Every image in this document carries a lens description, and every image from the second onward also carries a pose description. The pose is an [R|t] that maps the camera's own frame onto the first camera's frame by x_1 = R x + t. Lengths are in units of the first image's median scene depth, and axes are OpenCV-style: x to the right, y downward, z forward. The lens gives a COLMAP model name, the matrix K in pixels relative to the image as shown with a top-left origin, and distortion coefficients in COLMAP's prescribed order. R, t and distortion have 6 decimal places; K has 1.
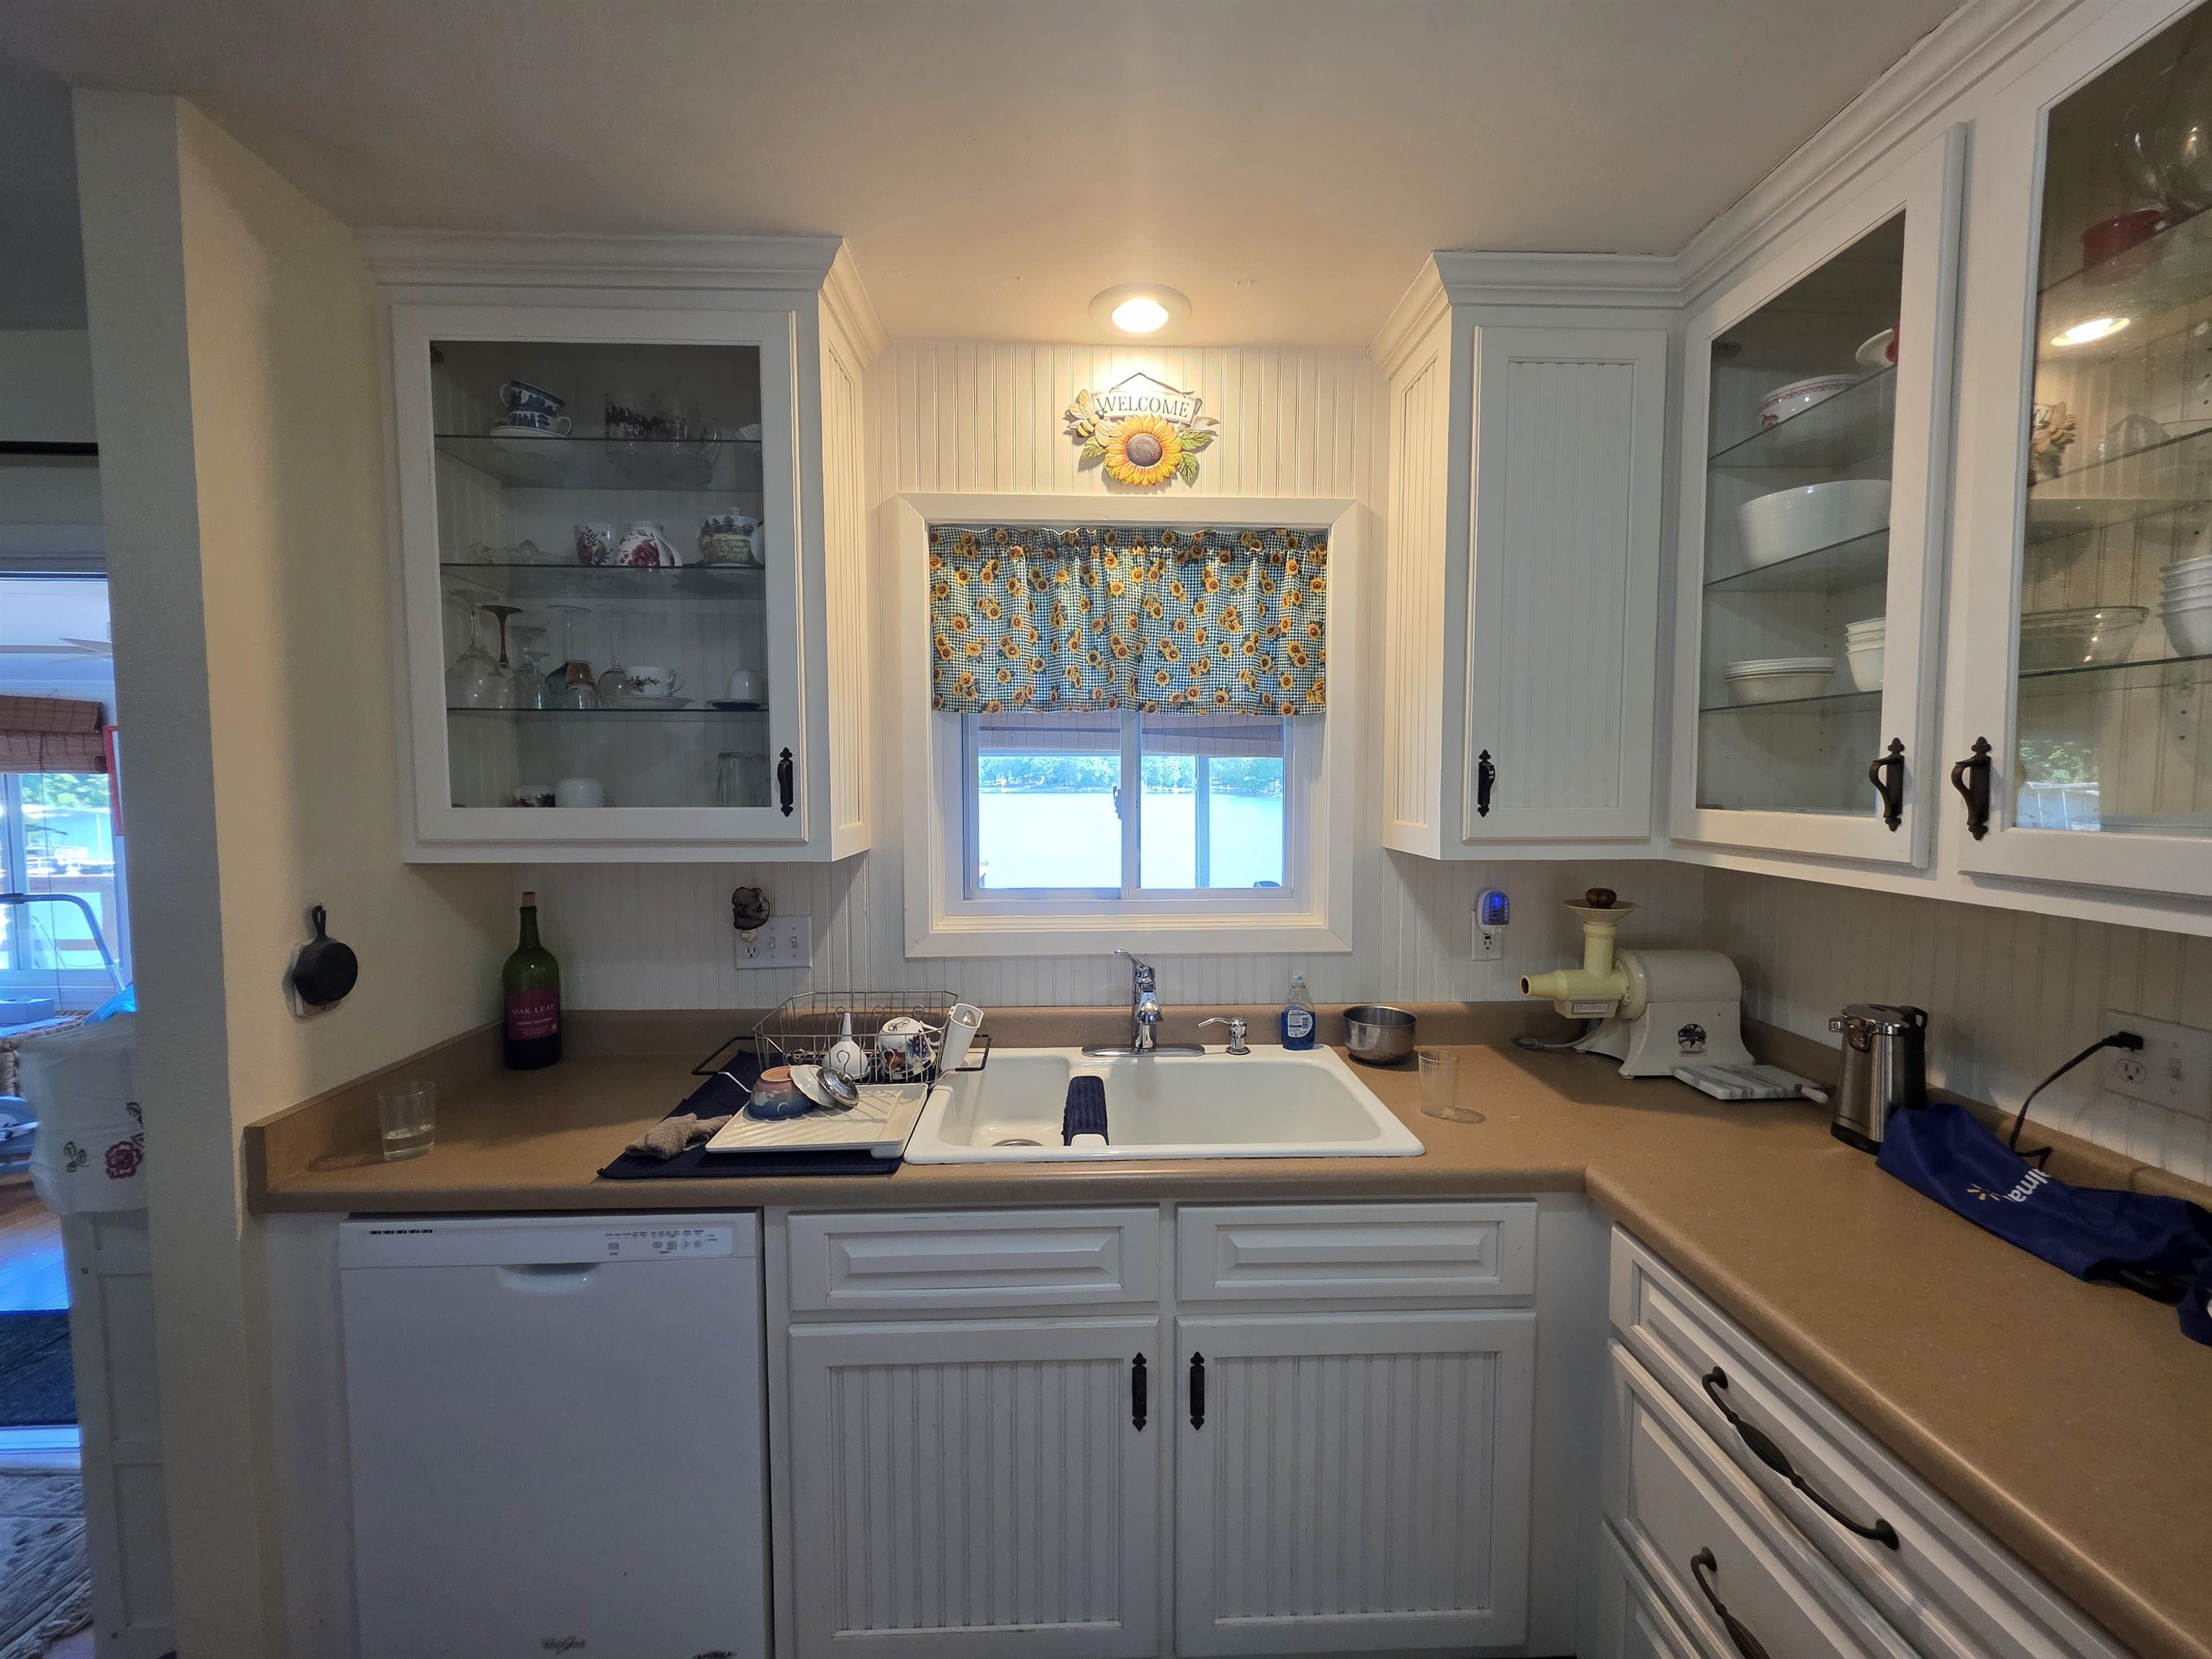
lens RADIAL K [[888.9, 0, 1111.9], [0, 888.9, 828.2], [0, 0, 1]] dist [0.003024, -0.001205]
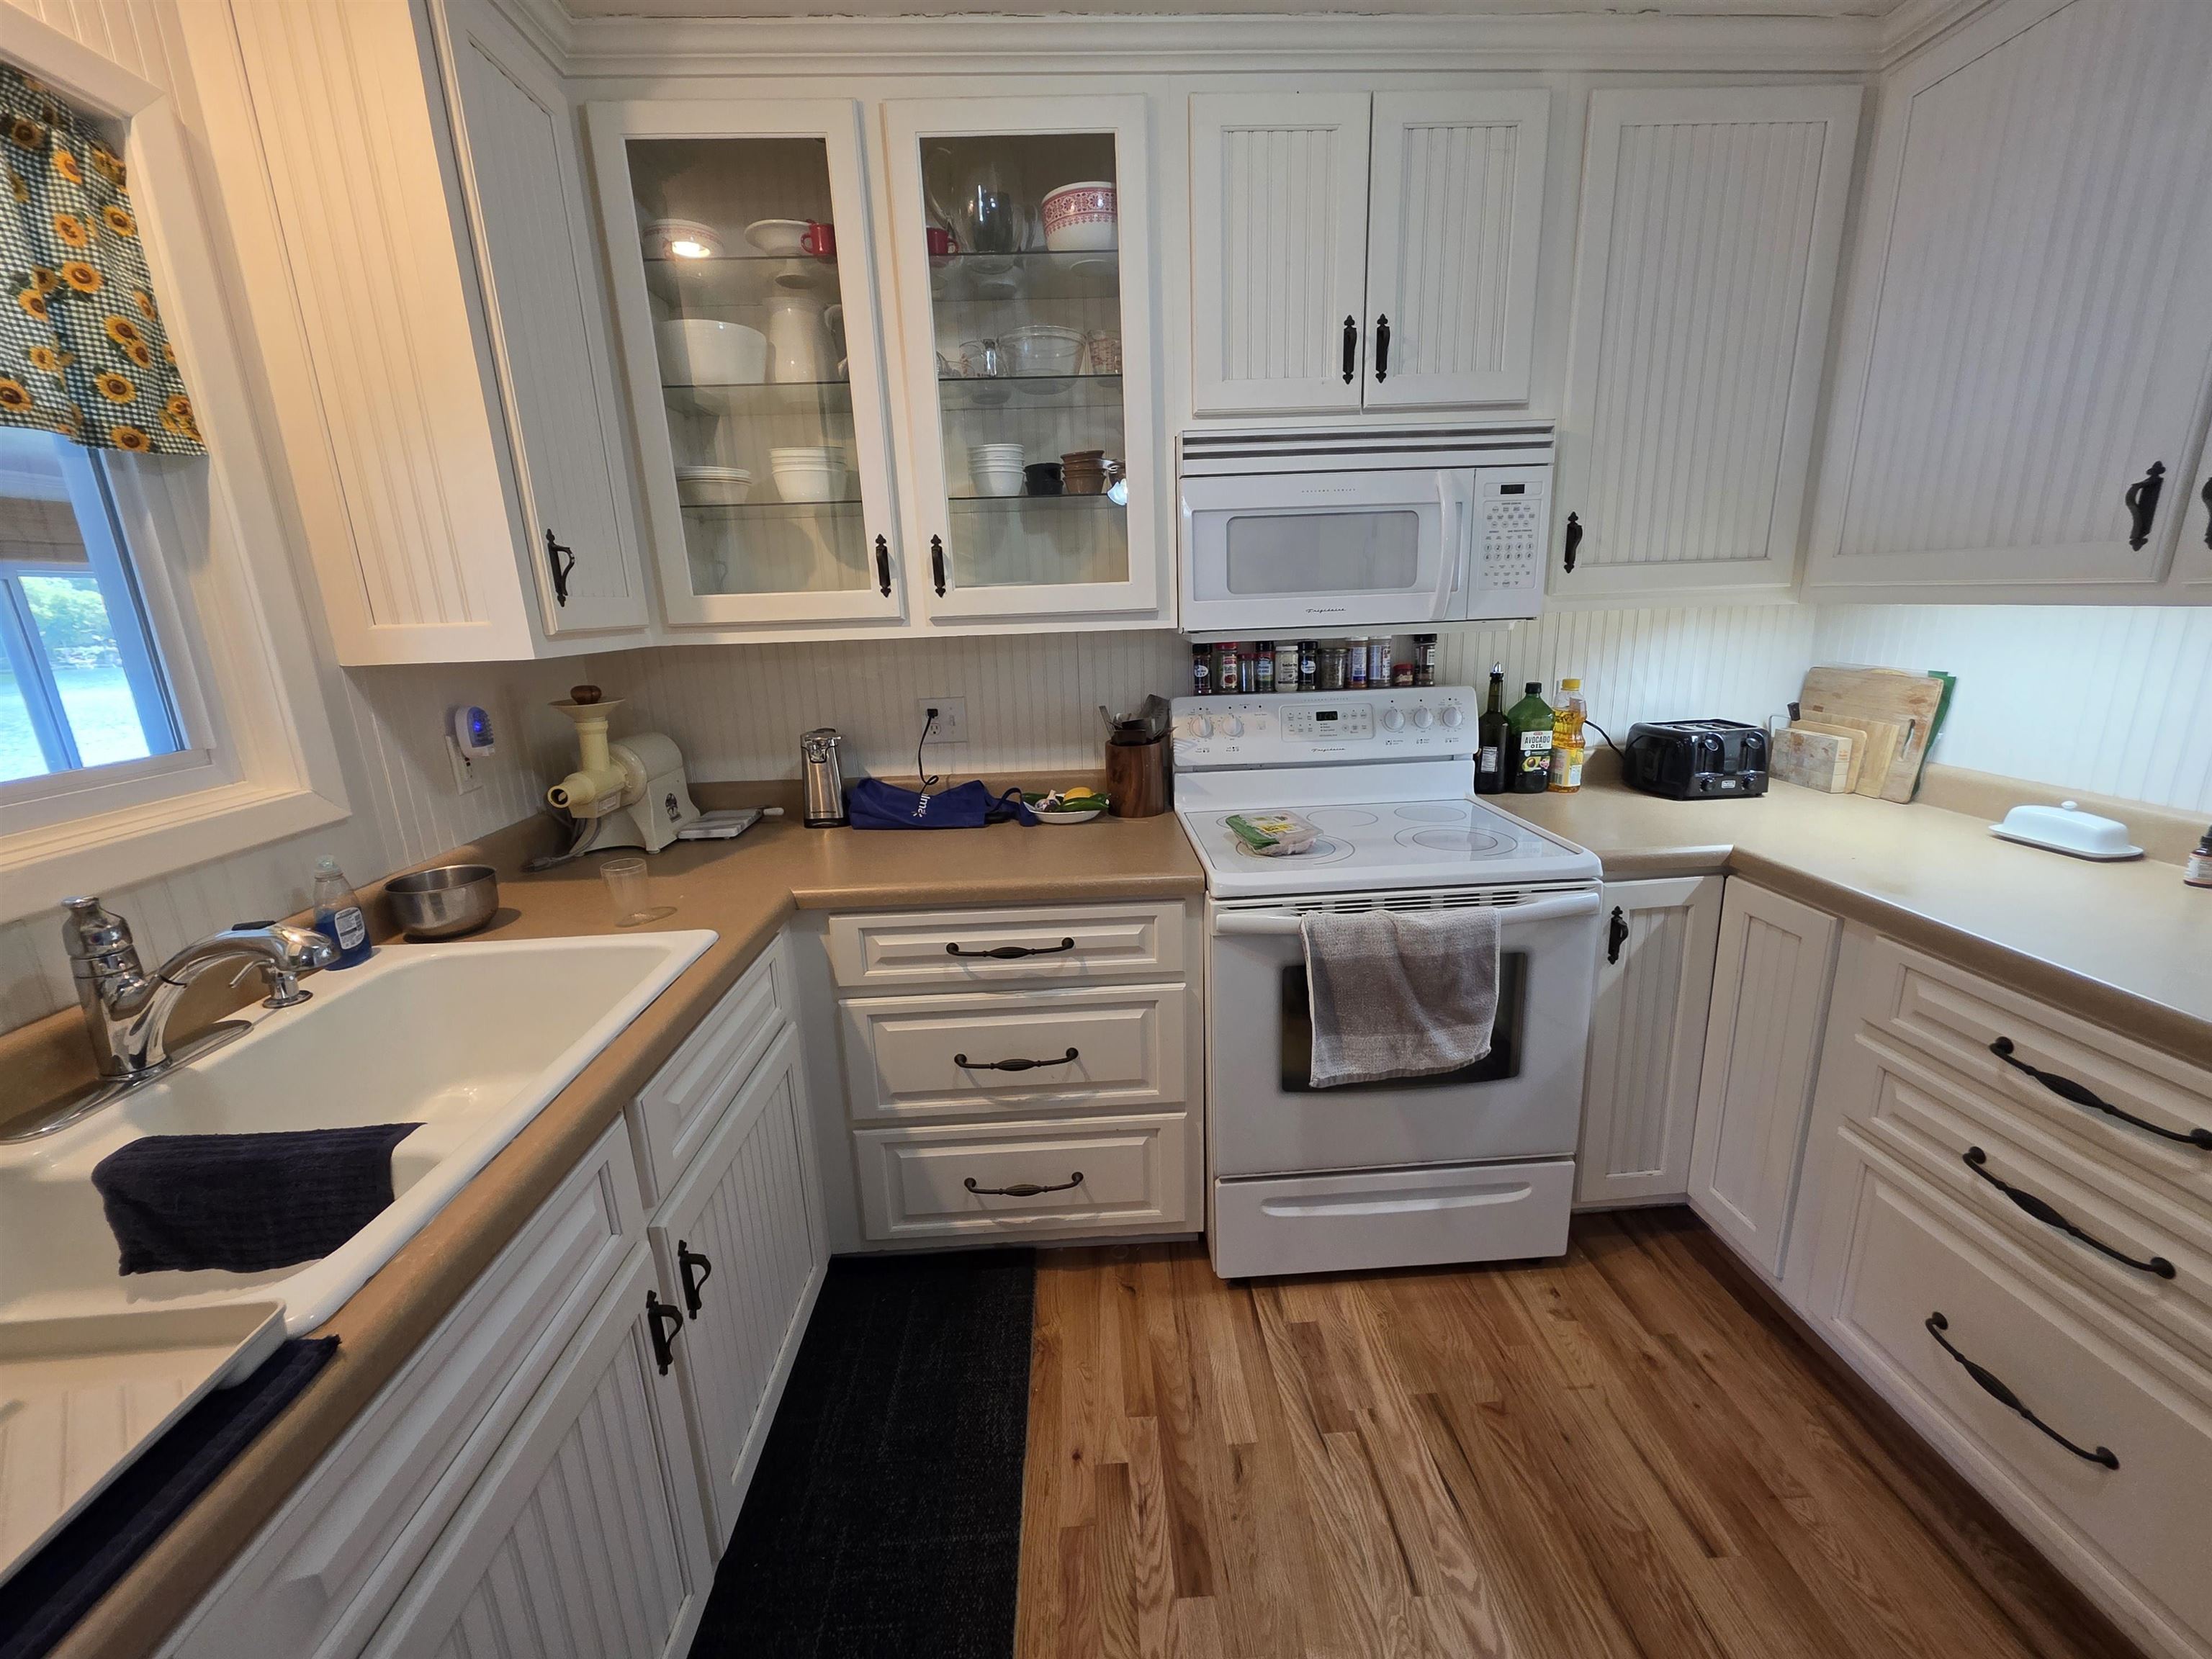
lens RADIAL K [[888.9, 0, 1116.9], [0, 888.9, 828.7], [0, 0, 1]] dist [0.003024, -0.001205]
pose [[-0.016622, -0.249790, 0.968157, -0.466931], [0.091573, 0.963841, 0.250249, 0.026491], [-0.995660, 0.092817, 0.006853, 0.399408]]
